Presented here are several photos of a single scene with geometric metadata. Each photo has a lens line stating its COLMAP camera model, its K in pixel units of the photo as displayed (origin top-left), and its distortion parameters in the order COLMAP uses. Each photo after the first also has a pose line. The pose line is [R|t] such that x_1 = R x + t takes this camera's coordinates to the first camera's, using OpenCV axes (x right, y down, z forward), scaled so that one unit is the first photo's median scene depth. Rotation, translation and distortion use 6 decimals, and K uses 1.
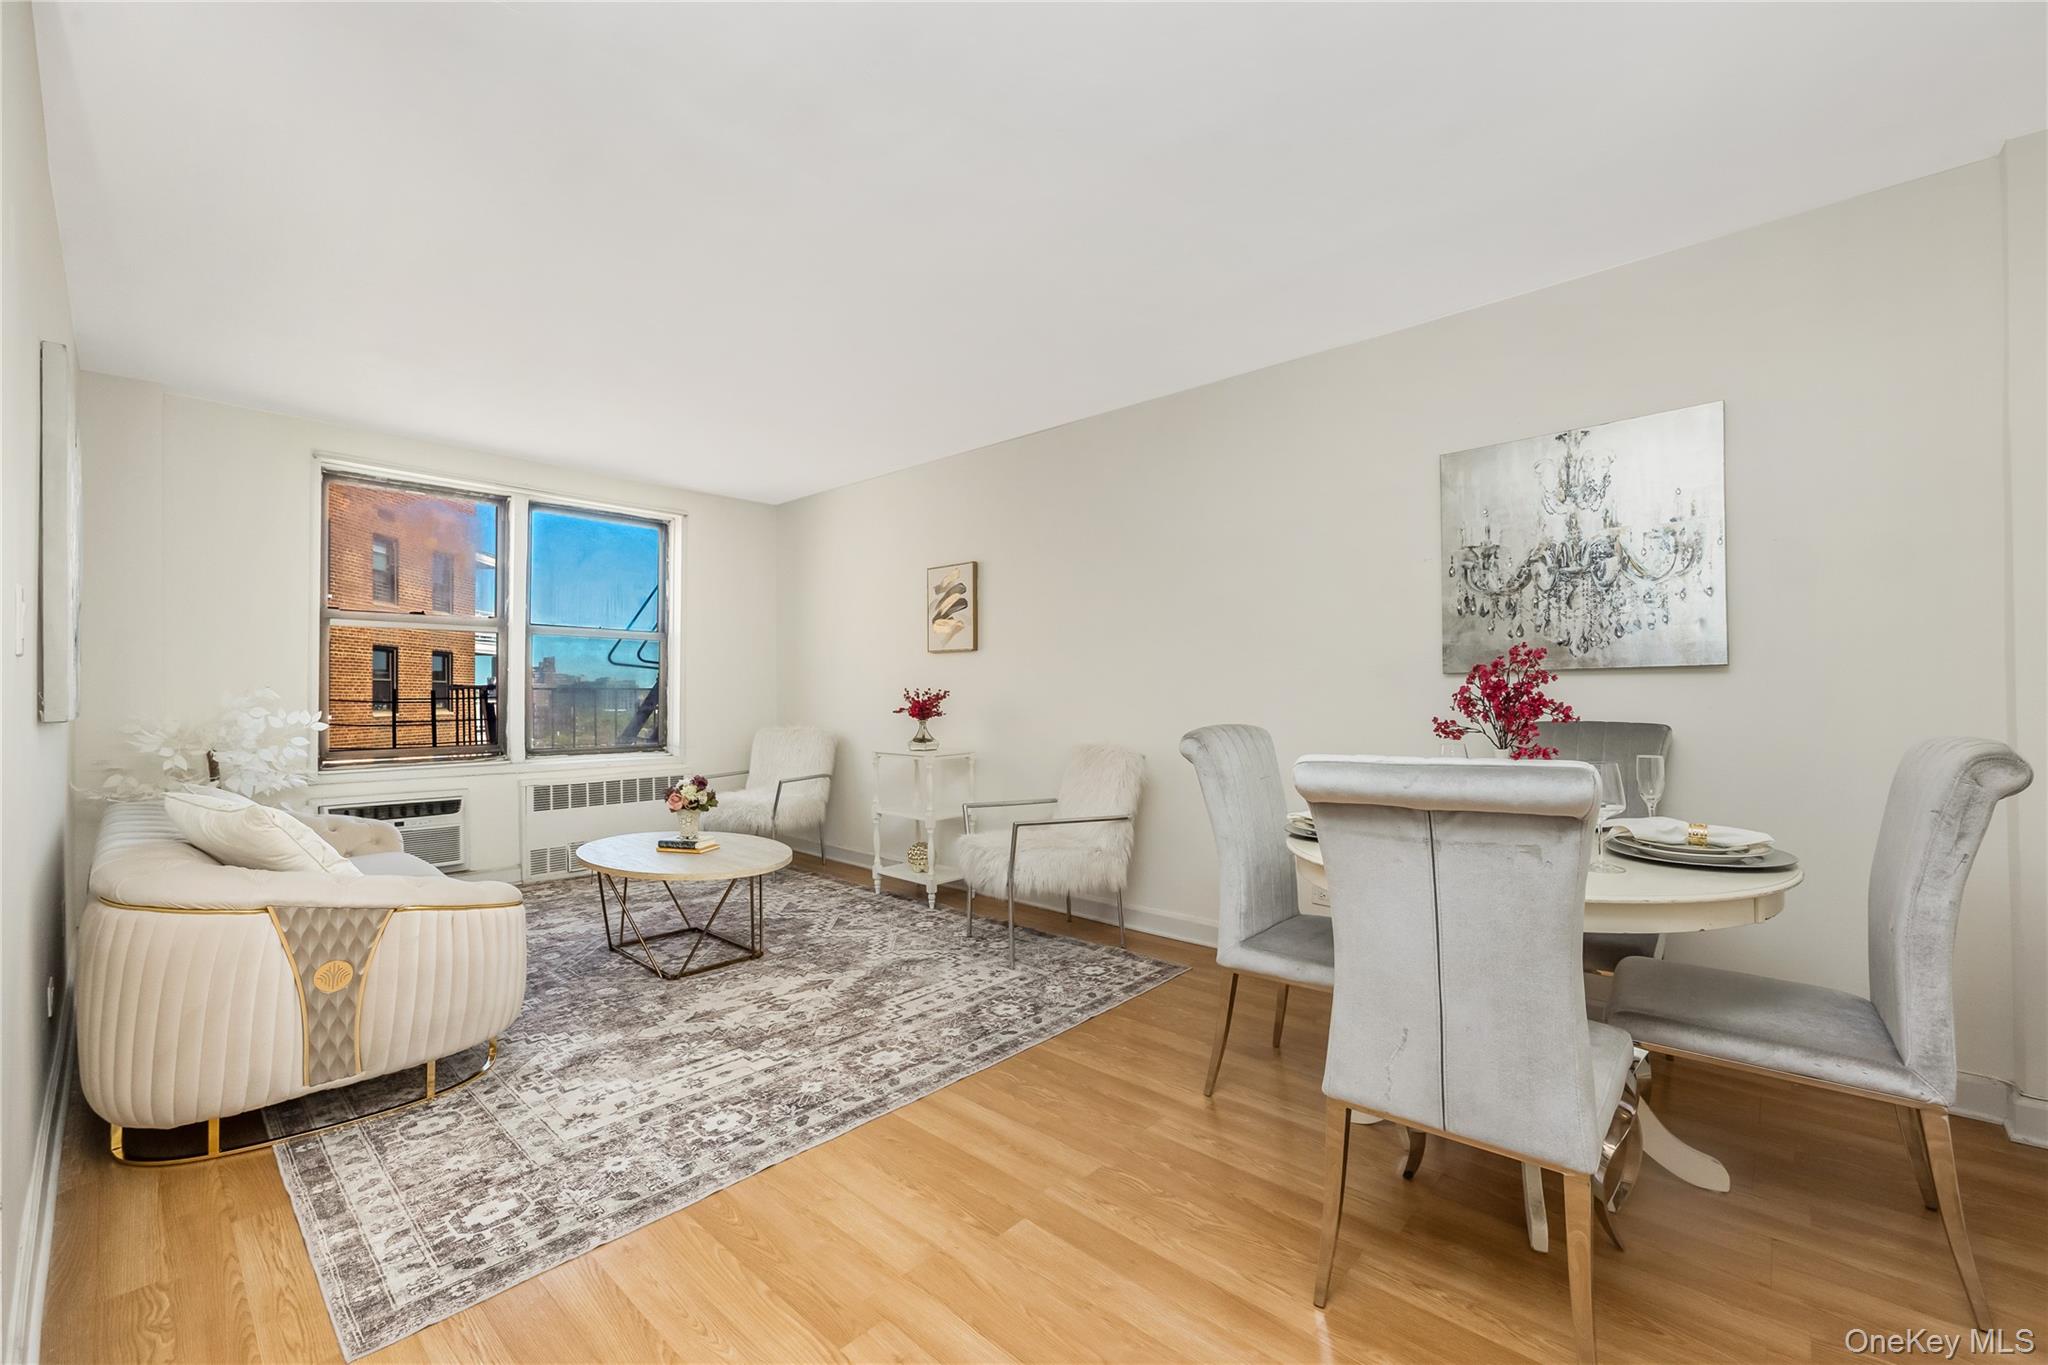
lens RADIAL K [[838.9, 0, 1020.0], [0, 838.9, 686.7], [0, 0, 1]] dist [0.001589, -0.000292]
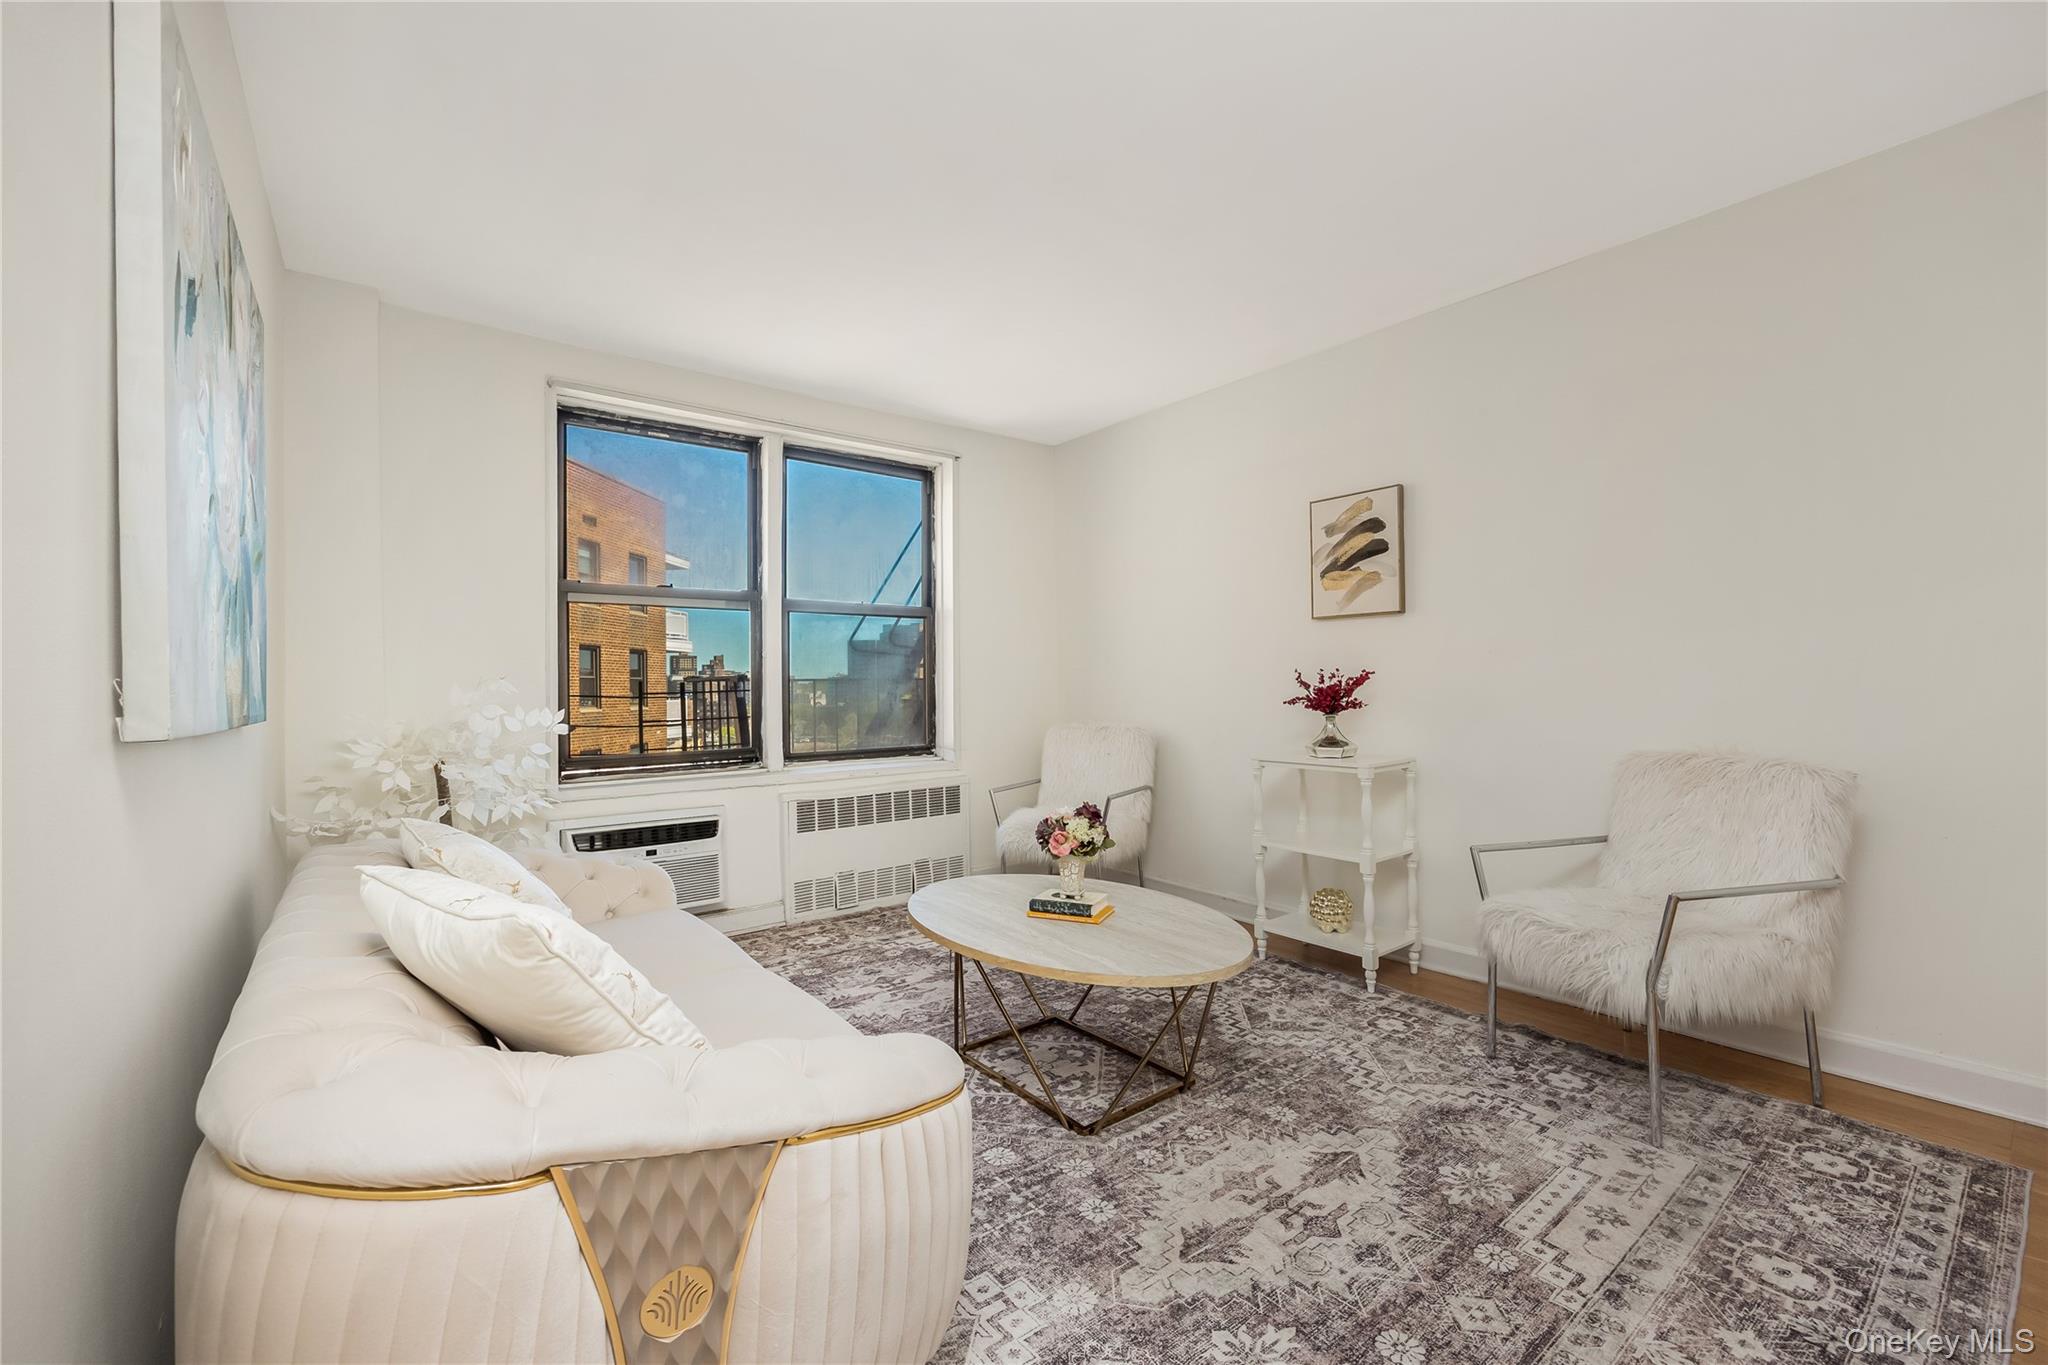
lens RADIAL K [[838.9, 0, 1020.1], [0, 838.9, 678.1], [0, 0, 1]] dist [0.001589, -0.000292]
pose [[0.986516, -0.015195, -0.162959, -0.306768], [0.015218, 0.999884, -0.001111, 0.008023], [0.162957, -0.001384, 0.986632, 0.322609]]
